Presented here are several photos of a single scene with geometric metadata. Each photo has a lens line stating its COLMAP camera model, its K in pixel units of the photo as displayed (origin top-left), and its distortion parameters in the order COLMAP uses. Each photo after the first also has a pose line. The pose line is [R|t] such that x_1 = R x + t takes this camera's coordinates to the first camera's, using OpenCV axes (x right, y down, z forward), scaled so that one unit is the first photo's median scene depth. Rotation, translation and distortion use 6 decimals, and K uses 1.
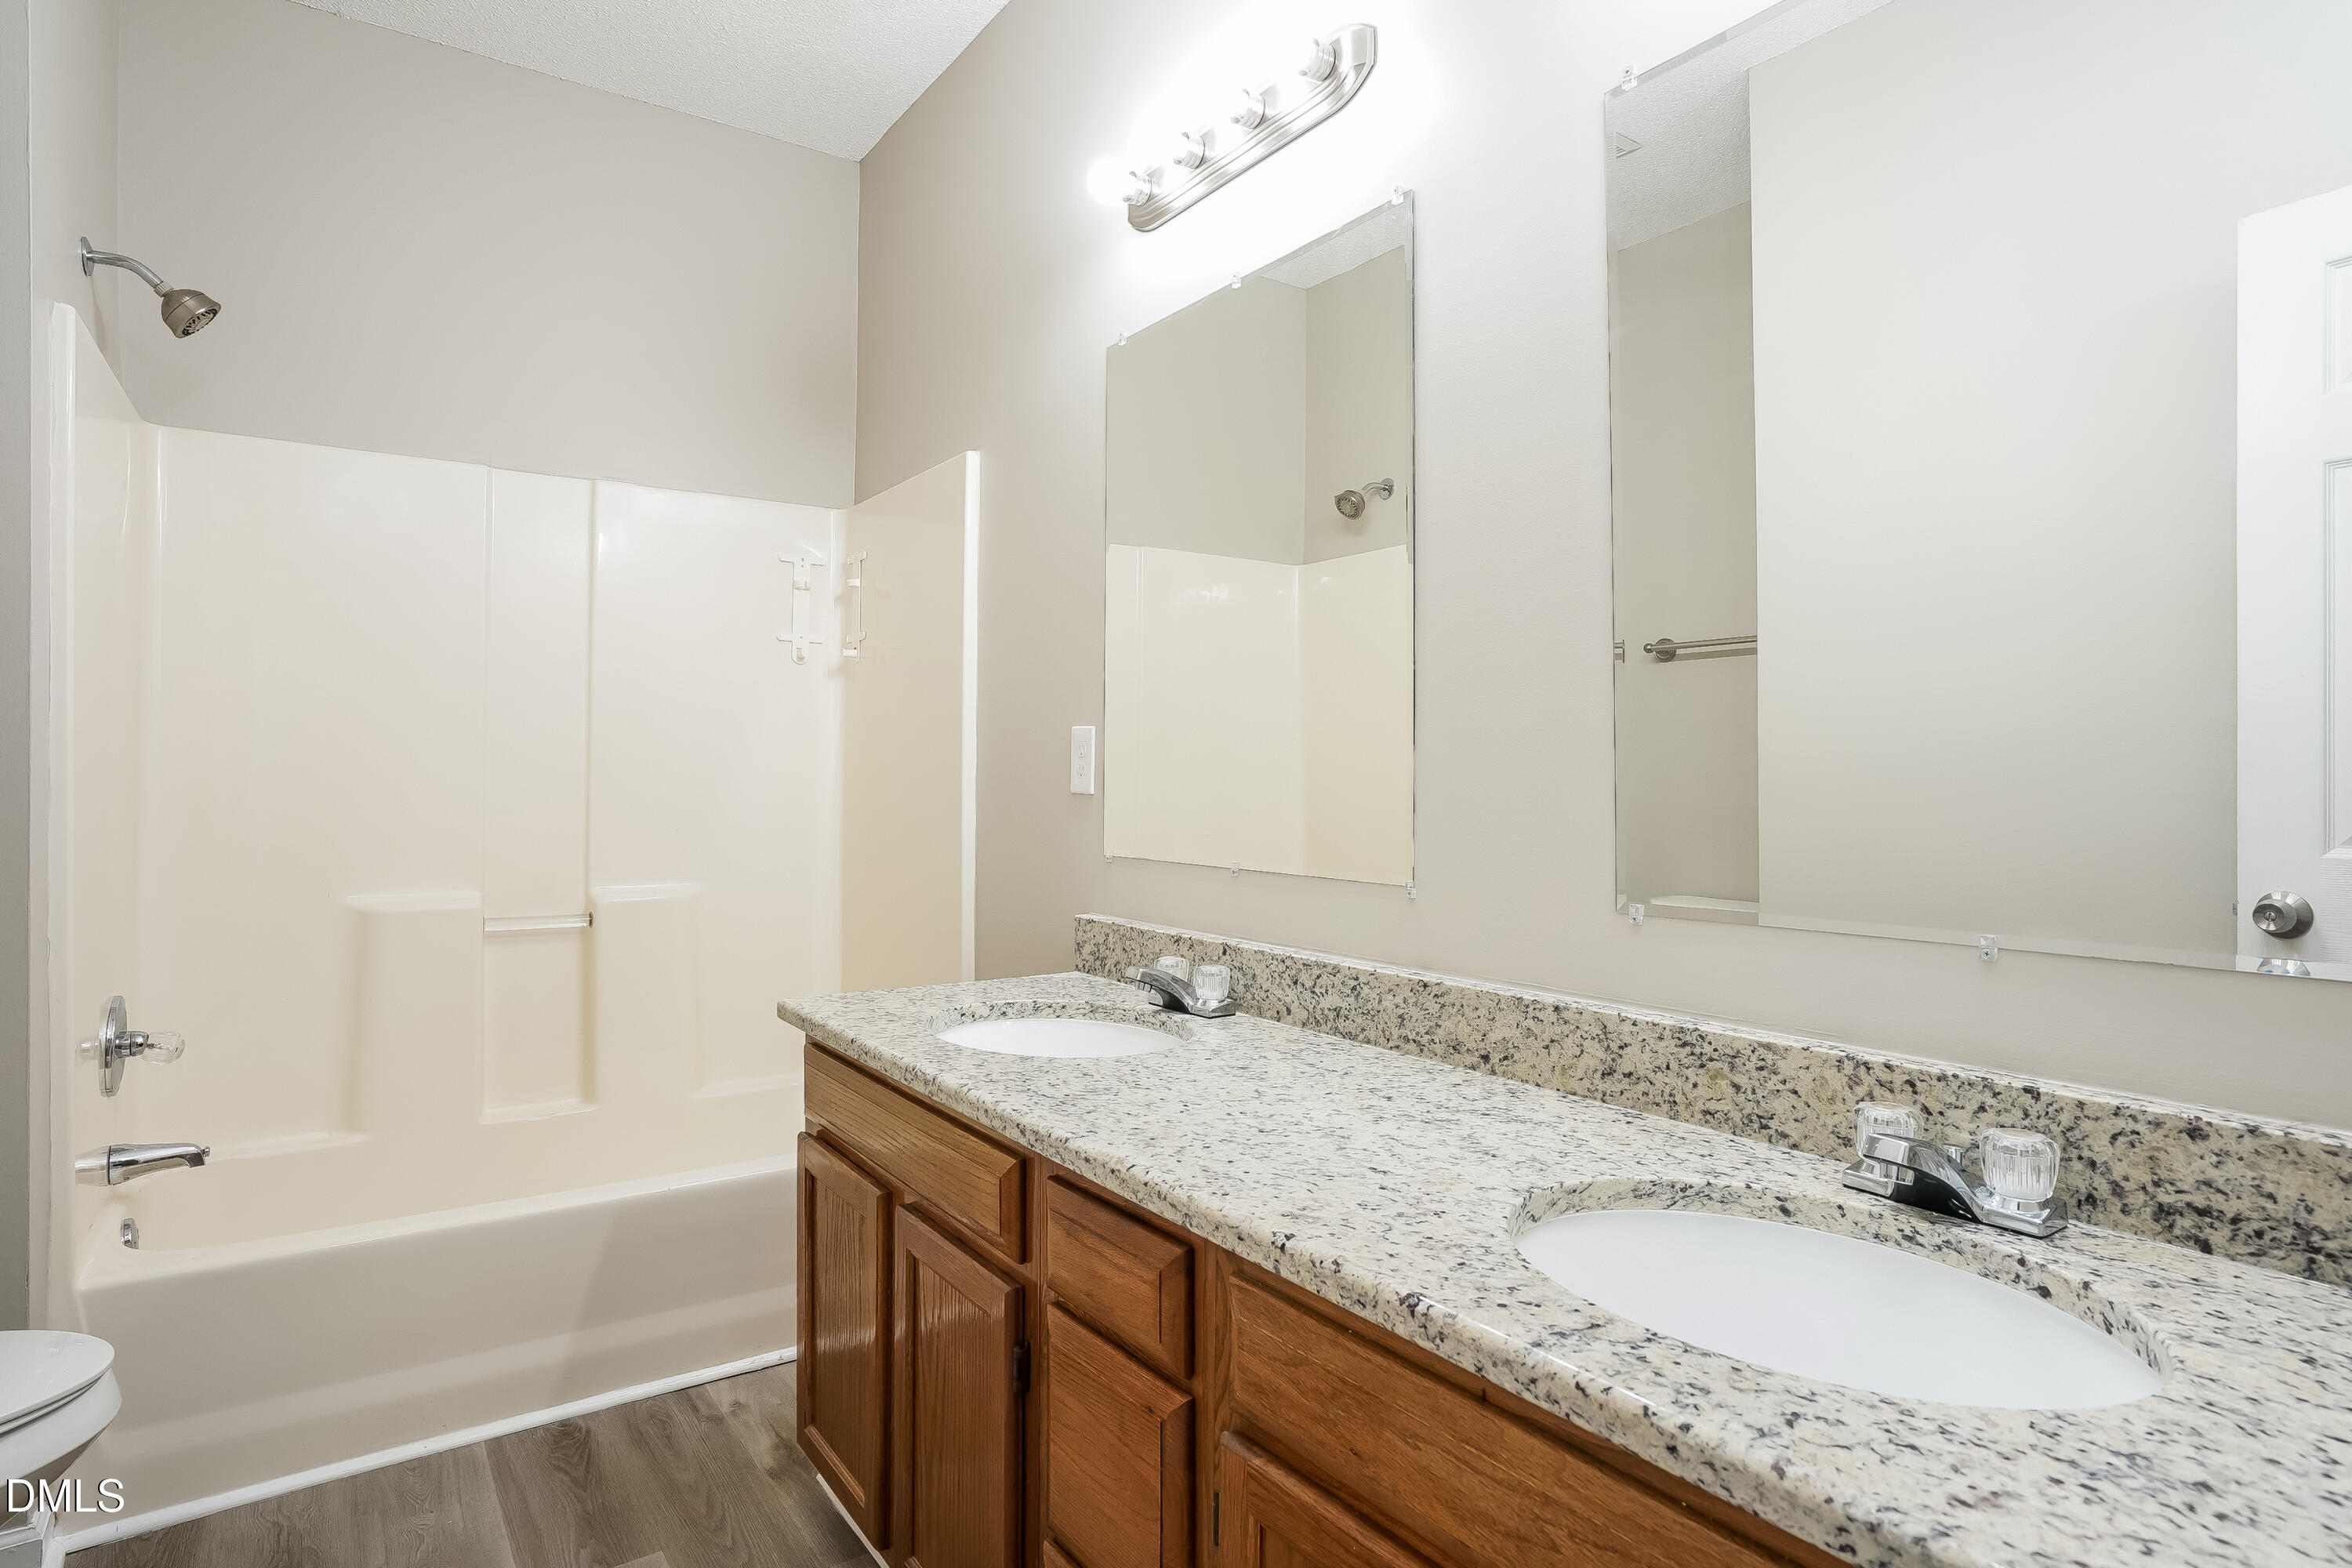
lens RADIAL K [[1241.4, 0, 1174.8], [0, 1241.4, 777.2], [0, 0, 1]] dist [0.000301, 0.000067]
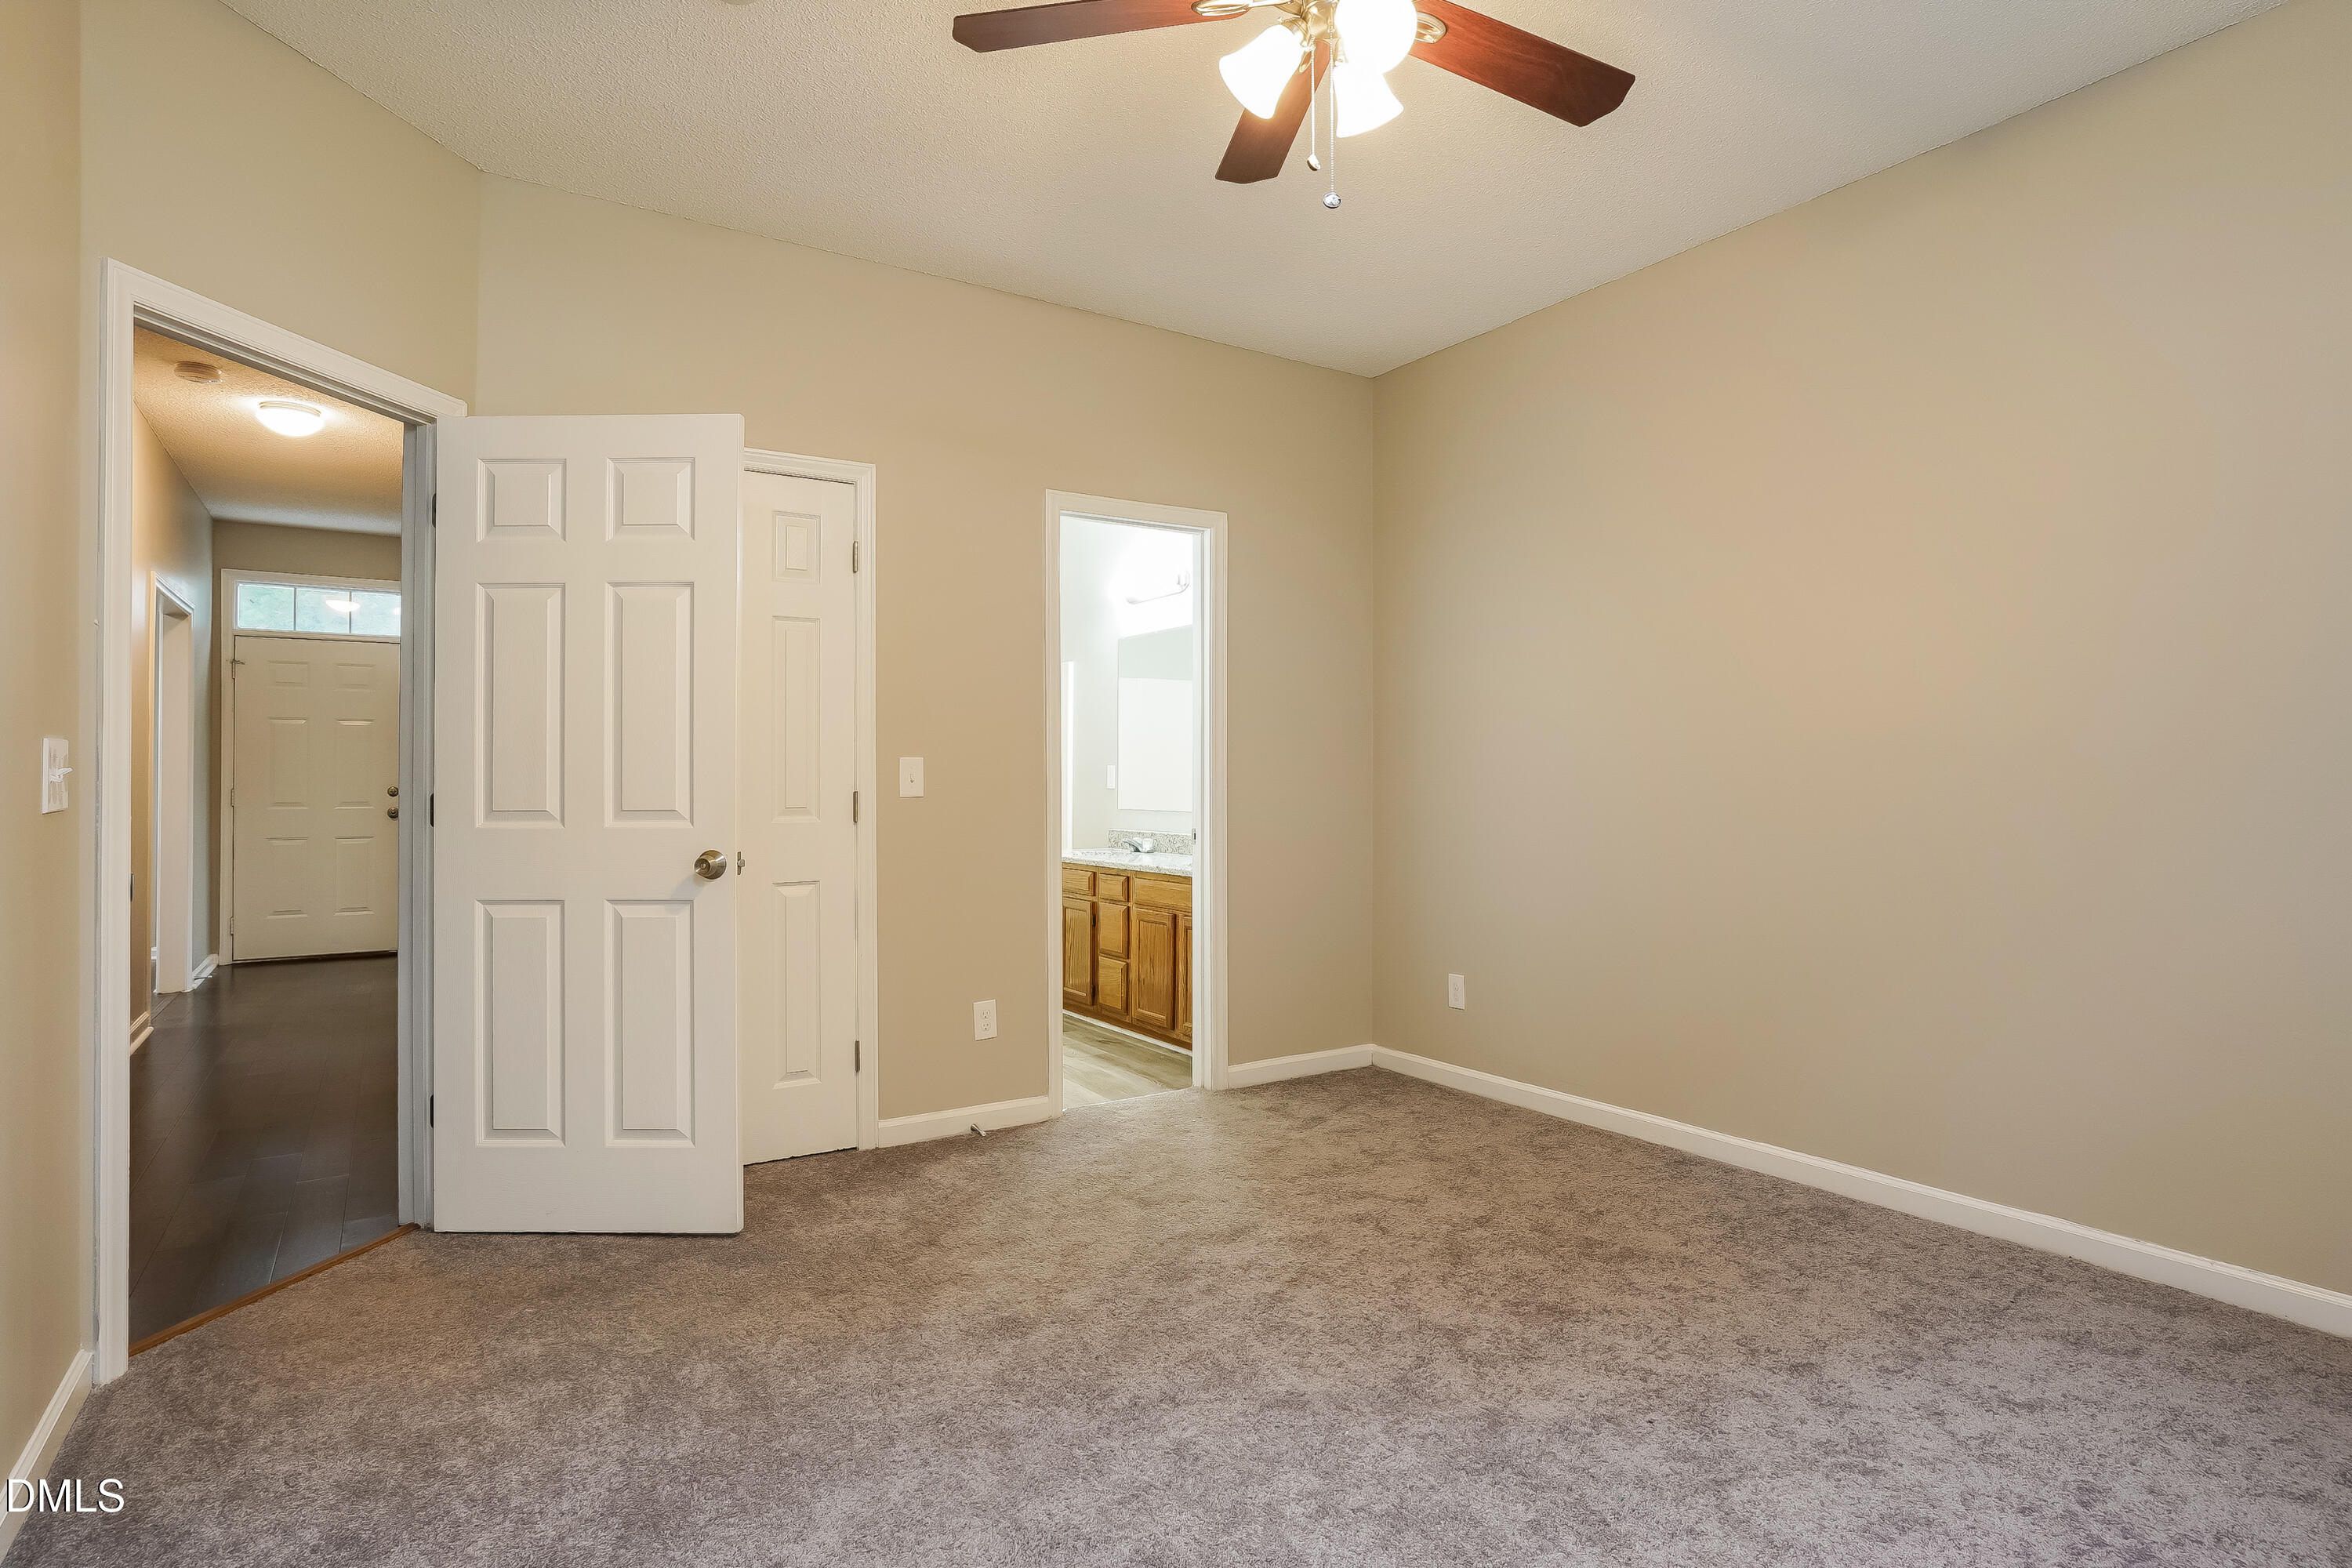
lens RADIAL K [[1241.4, 0, 1173.9], [0, 1241.4, 783.6], [0, 0, 1]] dist [0.000301, 0.000067]
pose [[0.999263, -0.001186, -0.038363, 0.232556], [0.001054, 0.999993, -0.003452, 0.013062], [0.038367, 0.003409, 0.999258, -2.390986]]
